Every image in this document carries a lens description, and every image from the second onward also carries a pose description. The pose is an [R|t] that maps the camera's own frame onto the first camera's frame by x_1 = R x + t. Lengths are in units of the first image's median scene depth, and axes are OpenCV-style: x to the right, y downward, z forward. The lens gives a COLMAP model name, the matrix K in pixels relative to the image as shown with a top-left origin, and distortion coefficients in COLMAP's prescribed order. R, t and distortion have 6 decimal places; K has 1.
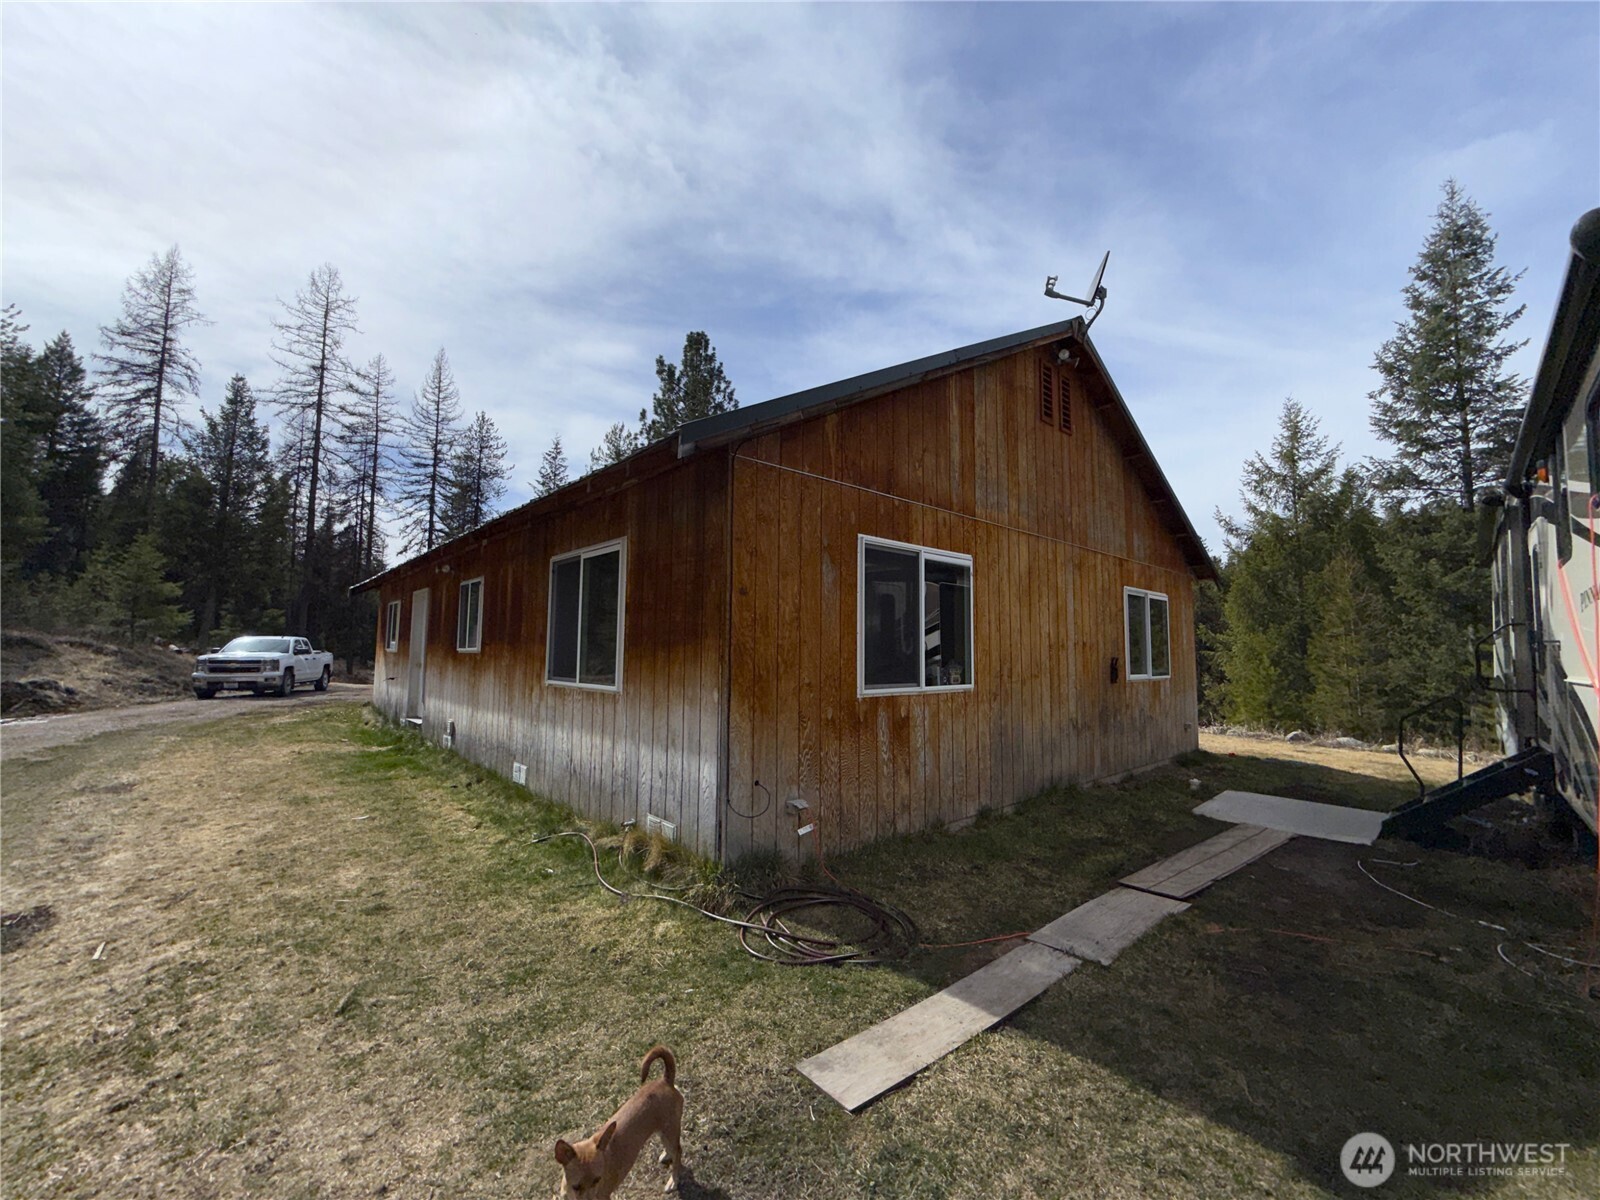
lens RADIAL K [[643.3, 0, 834.2], [0, 643.3, 611.3], [0, 0, 1]] dist [0.001538, 0.000299]
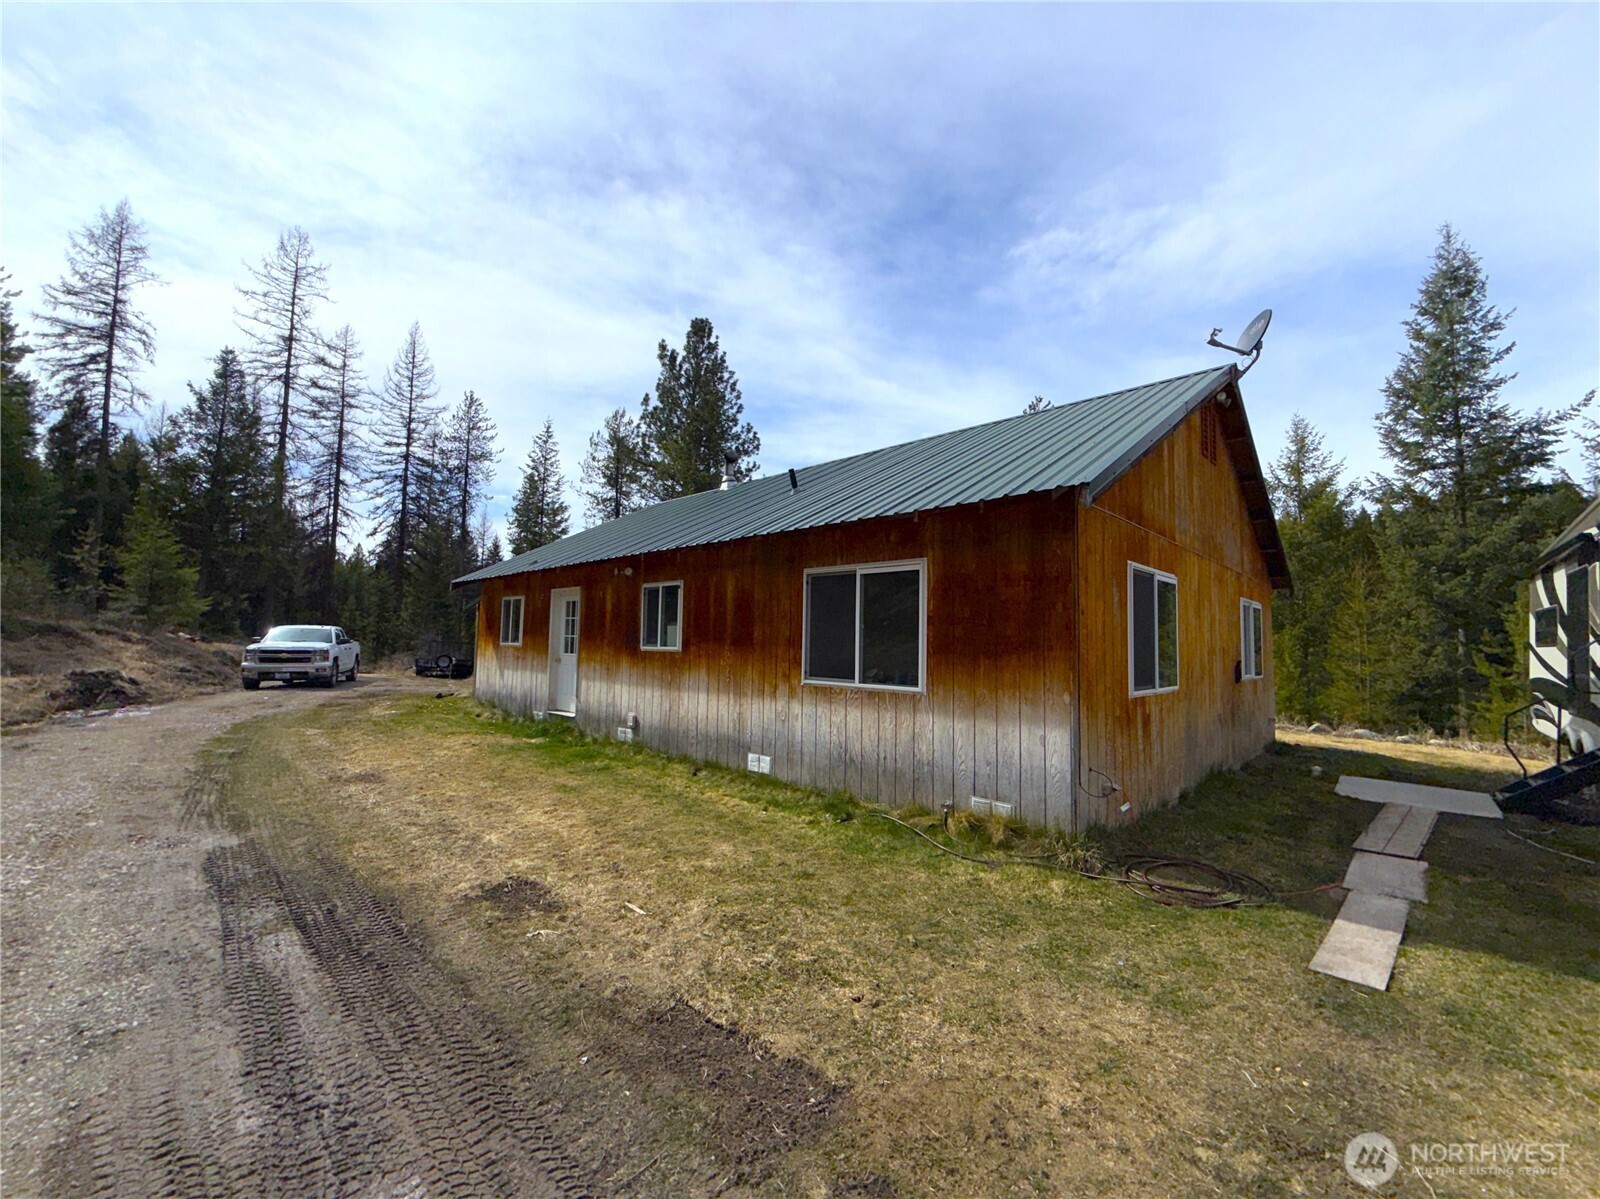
lens RADIAL K [[643.3, 0, 861.5], [0, 643.3, 606.8], [0, 0, 1]] dist [0.001538, 0.000299]
pose [[0.997330, 0.013561, 0.071761, -0.118072], [-0.014044, 0.999882, 0.006231, -0.007721], [-0.071668, -0.007223, 0.997402, -0.033489]]
